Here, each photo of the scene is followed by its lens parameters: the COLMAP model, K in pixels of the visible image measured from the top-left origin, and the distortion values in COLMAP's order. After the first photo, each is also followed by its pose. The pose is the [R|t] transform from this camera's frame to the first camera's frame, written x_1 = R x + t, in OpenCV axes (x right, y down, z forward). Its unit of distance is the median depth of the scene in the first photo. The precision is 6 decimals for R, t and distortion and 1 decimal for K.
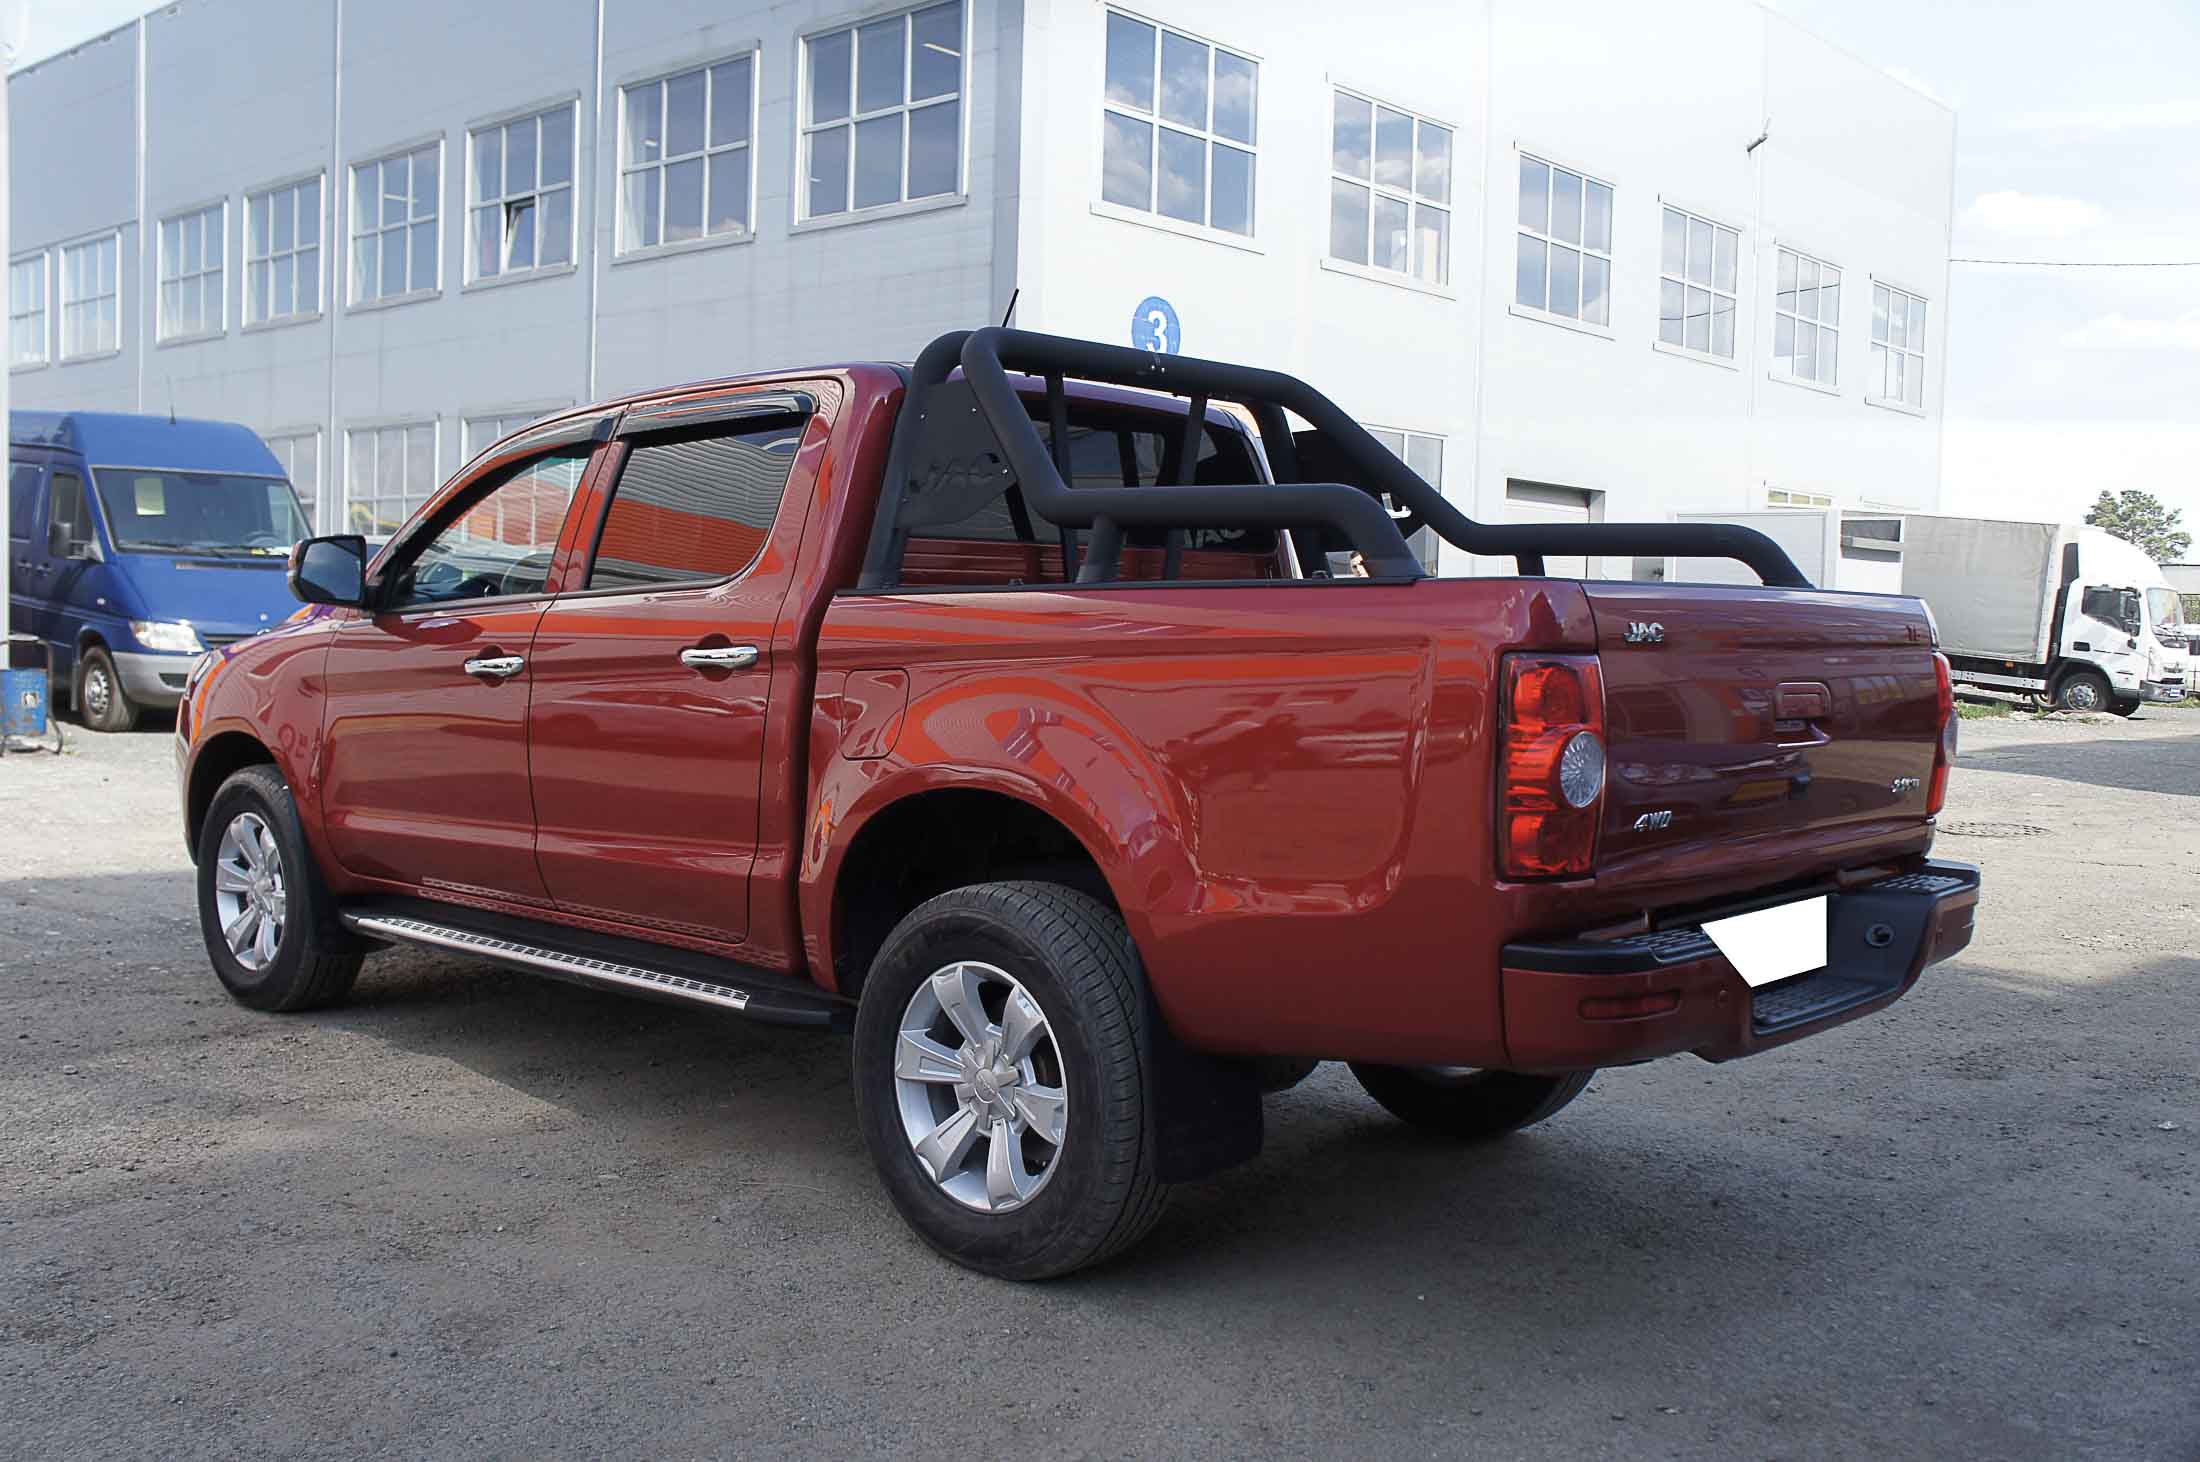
lens RADIAL K [[2070.9, 0, 1100.0], [0, 2070.9, 731.0], [0, 0, 1]] dist [-0.095823, 0.156878]
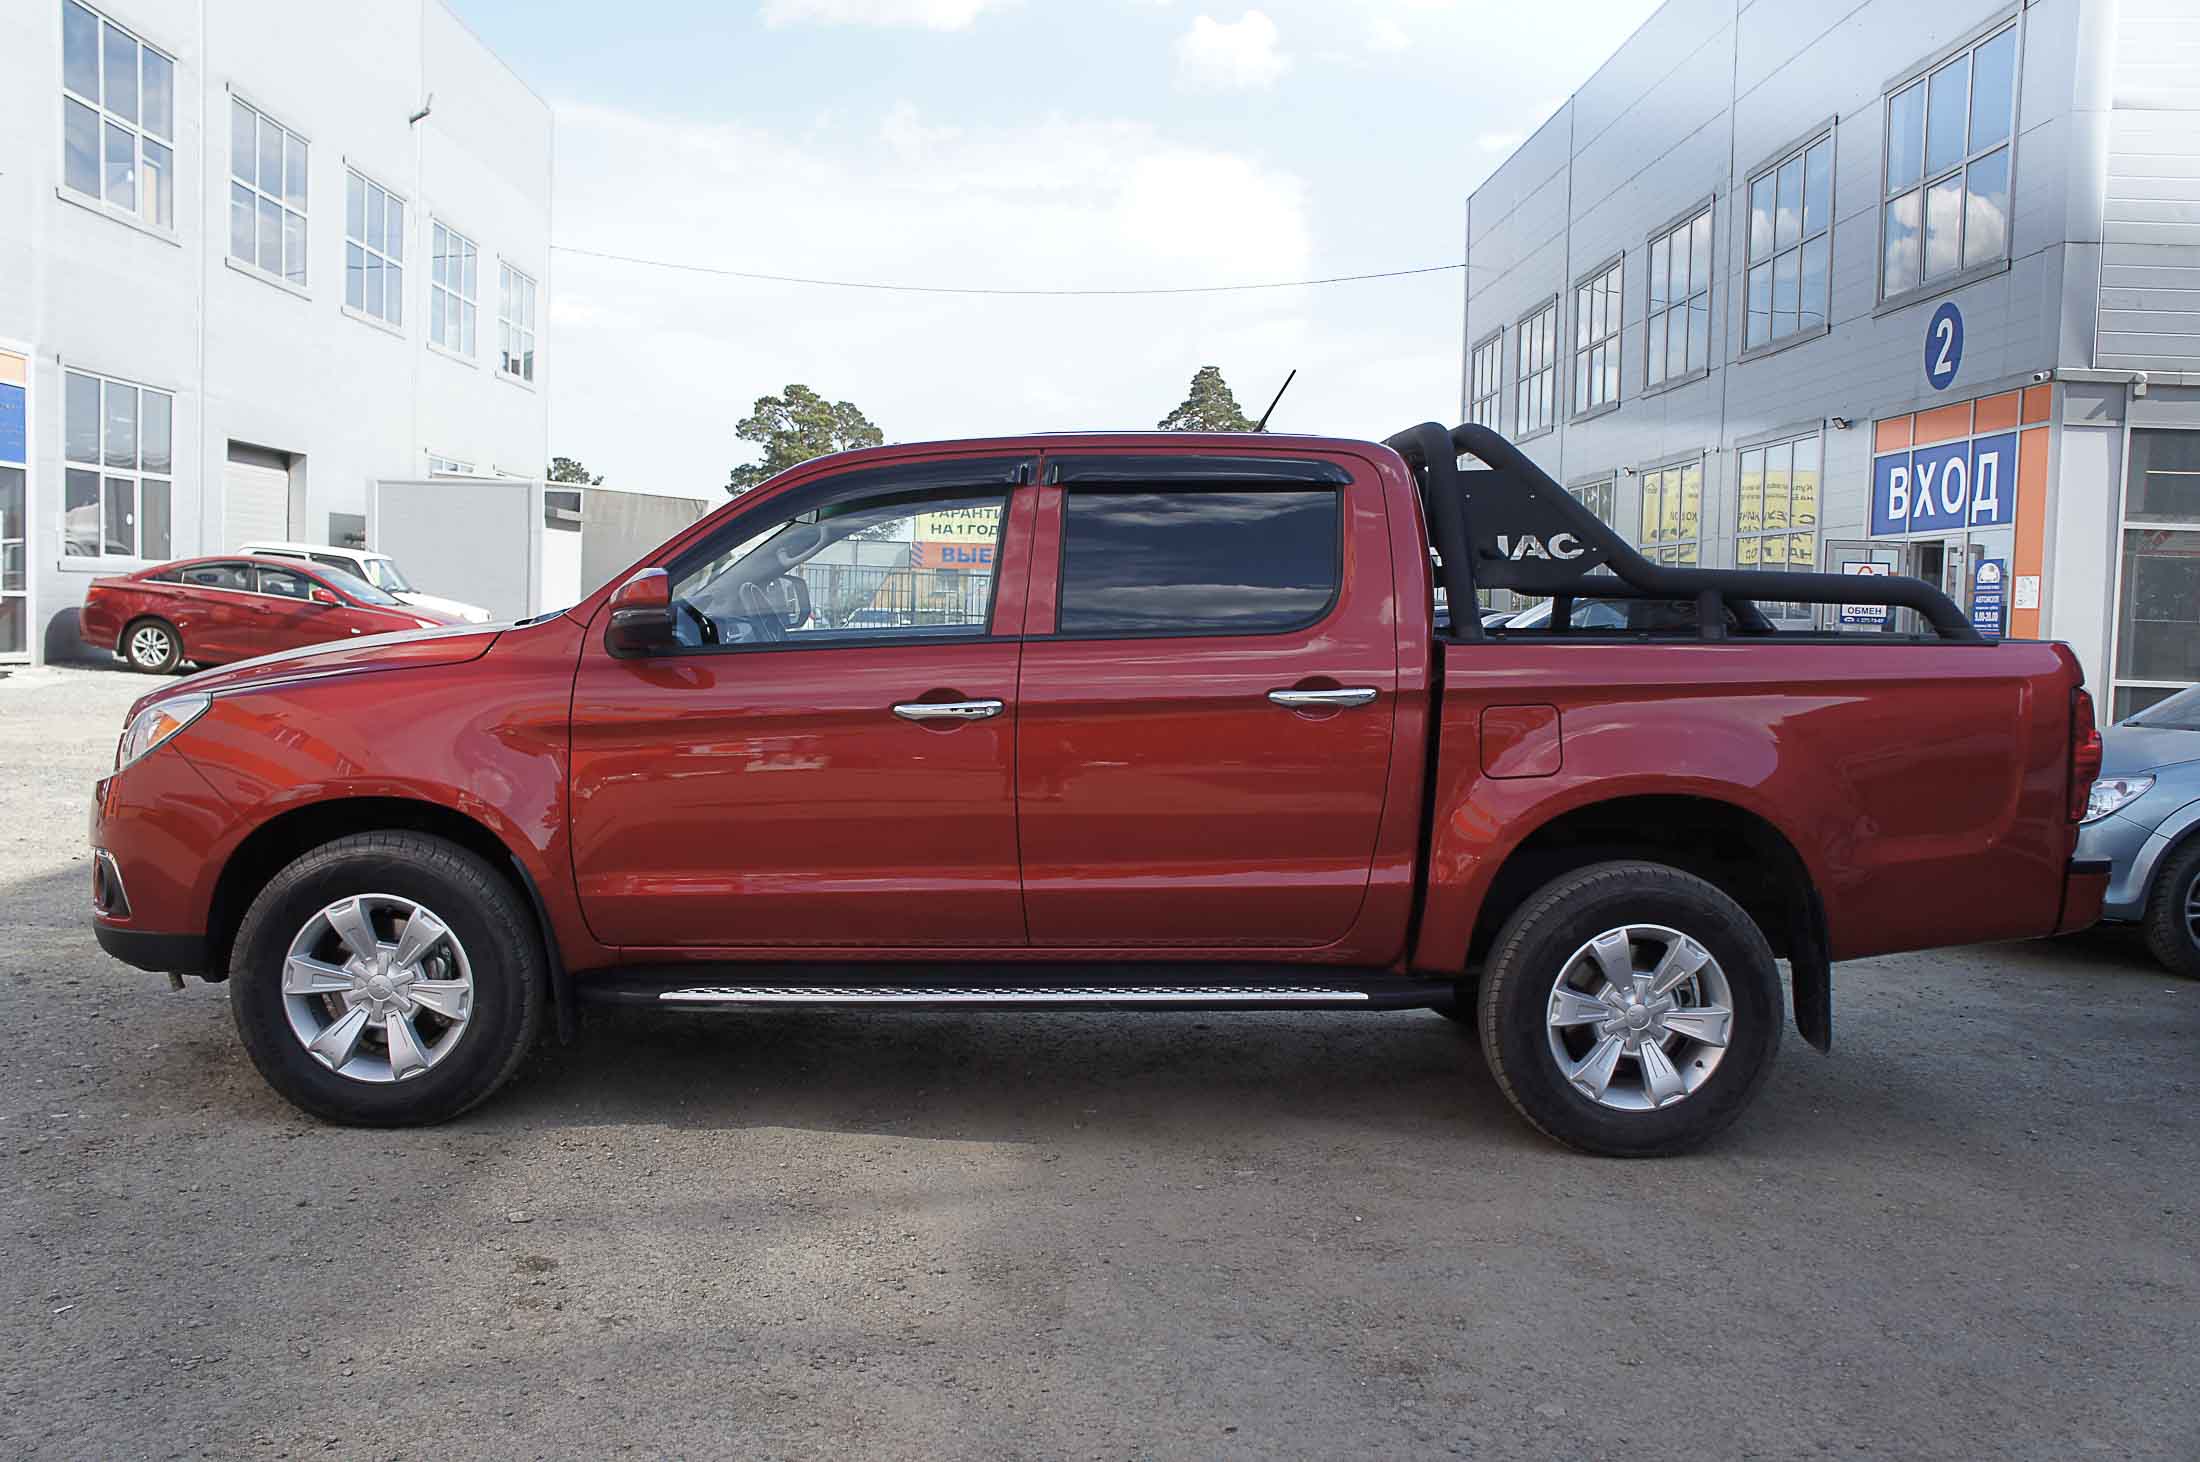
lens RADIAL K [[2070.9, 0, 1100.0], [0, 2070.9, 731.0], [0, 0, 1]] dist [-0.095823, 0.156878]
pose [[0.691823, -0.052601, 0.720149, -0.623793], [0.033789, 0.998609, 0.040480, -0.038718], [-0.721276, -0.003672, 0.692638, 0.170018]]
